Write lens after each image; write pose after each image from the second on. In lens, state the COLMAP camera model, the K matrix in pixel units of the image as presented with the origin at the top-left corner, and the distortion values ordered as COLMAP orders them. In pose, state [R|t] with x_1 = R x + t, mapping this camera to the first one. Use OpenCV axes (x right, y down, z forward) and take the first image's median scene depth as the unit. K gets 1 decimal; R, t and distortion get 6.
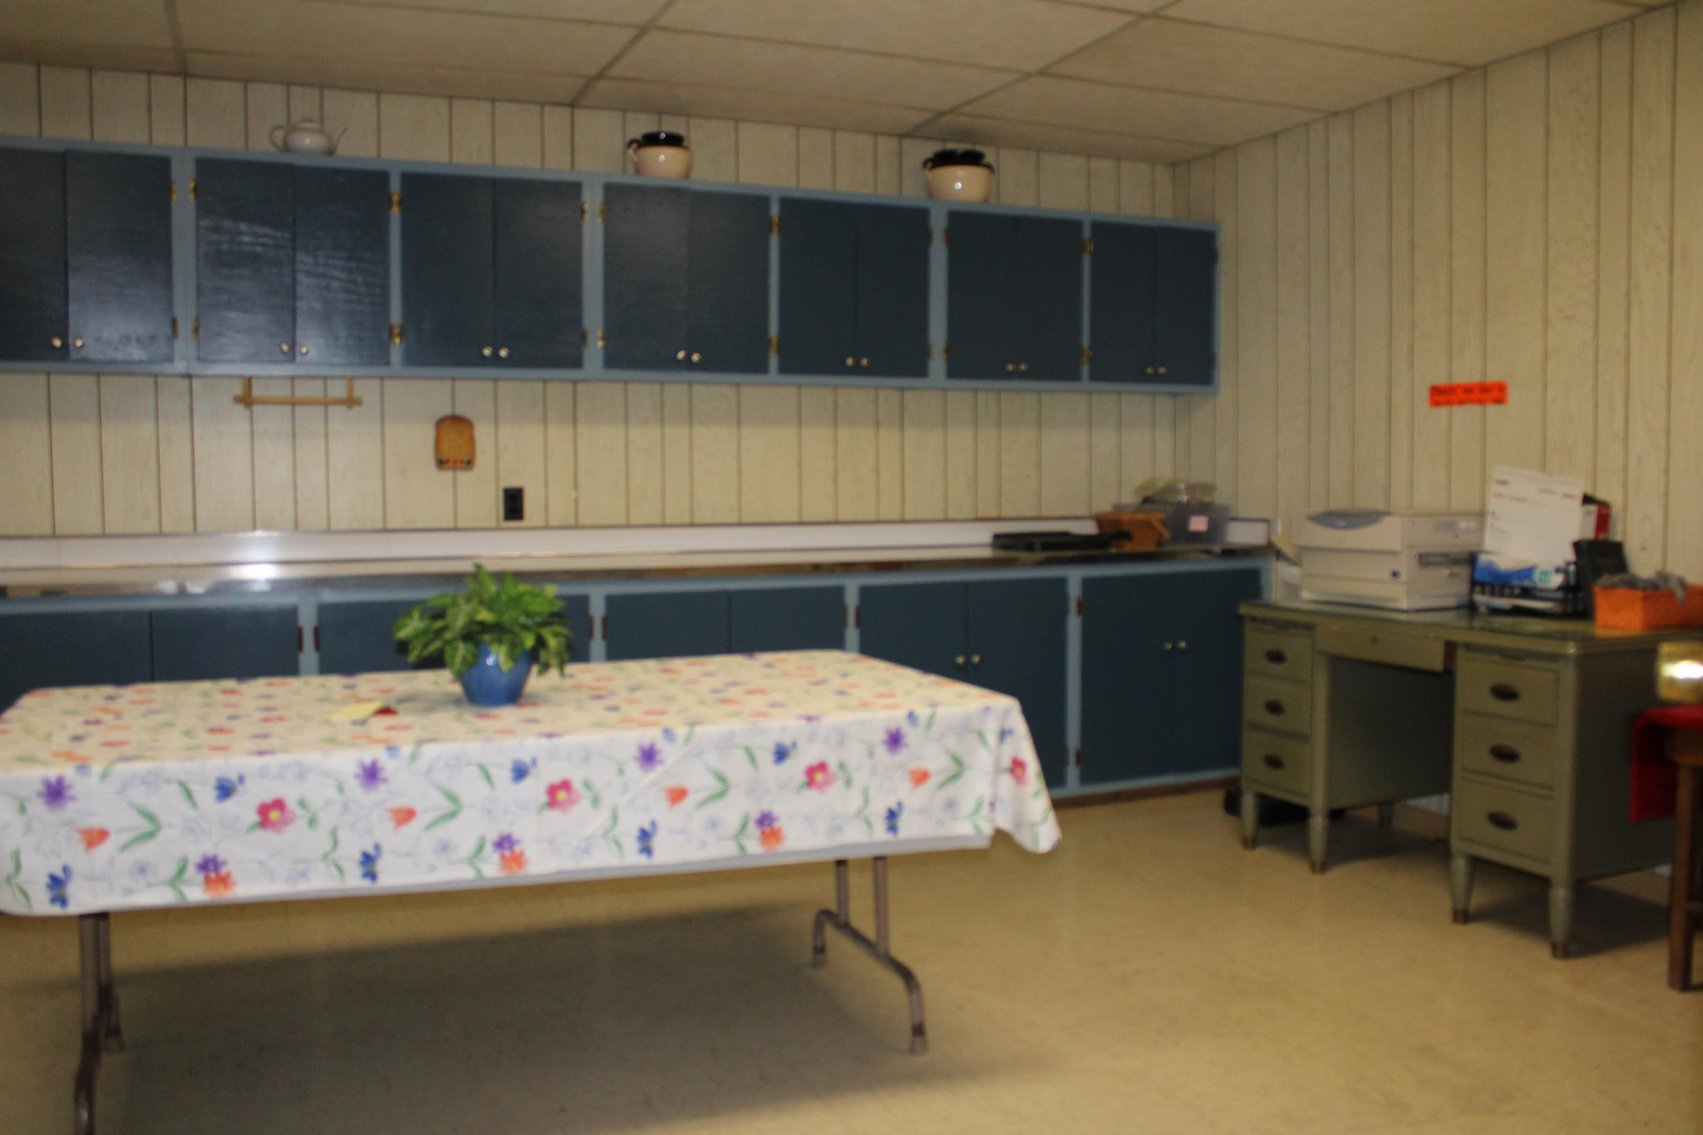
lens RADIAL K [[1441.9, 0, 851.5], [0, 1441.9, 567.5], [0, 0, 1]] dist [-0.155830, 0.141917]
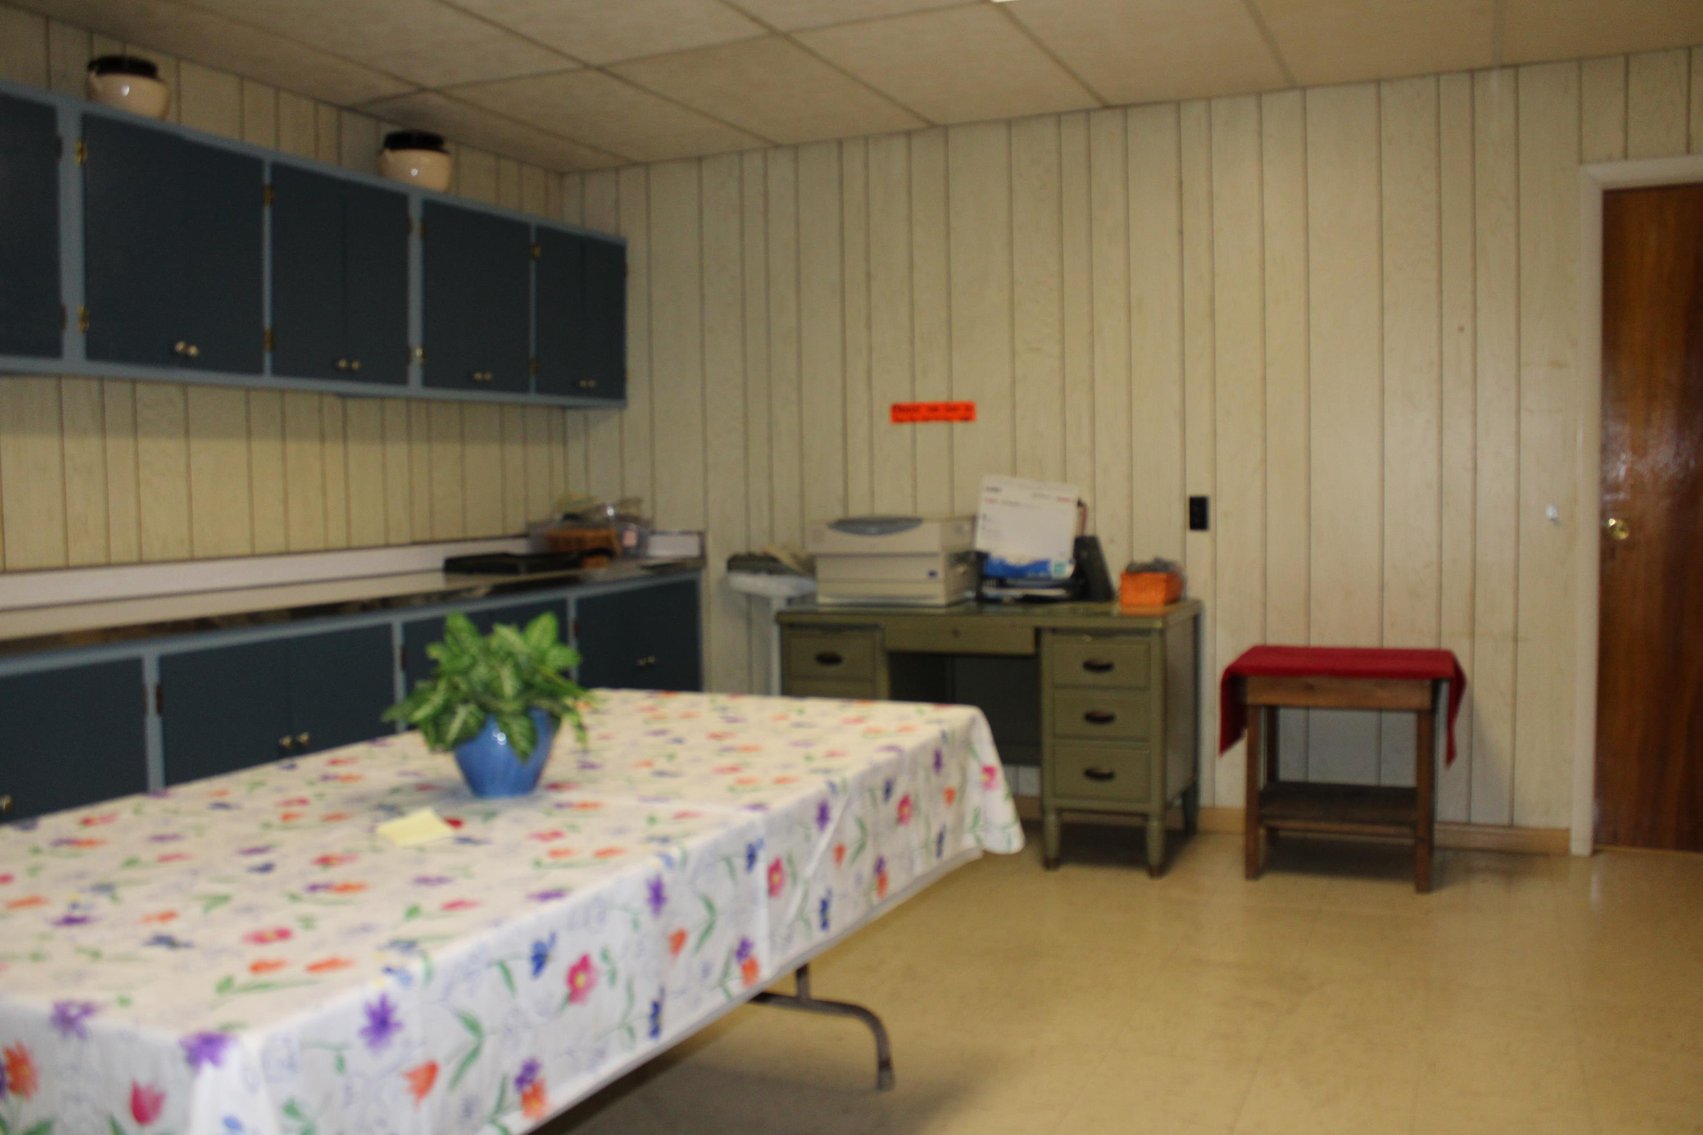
lens RADIAL K [[1441.9, 0, 851.5], [0, 1441.9, 567.5], [0, 0, 1]] dist [-0.155830, 0.141917]
pose [[0.730335, -0.048641, 0.681355, -0.482270], [0.057982, 0.998276, 0.009116, -0.015822], [-0.680624, 0.032848, 0.731896, 0.240982]]
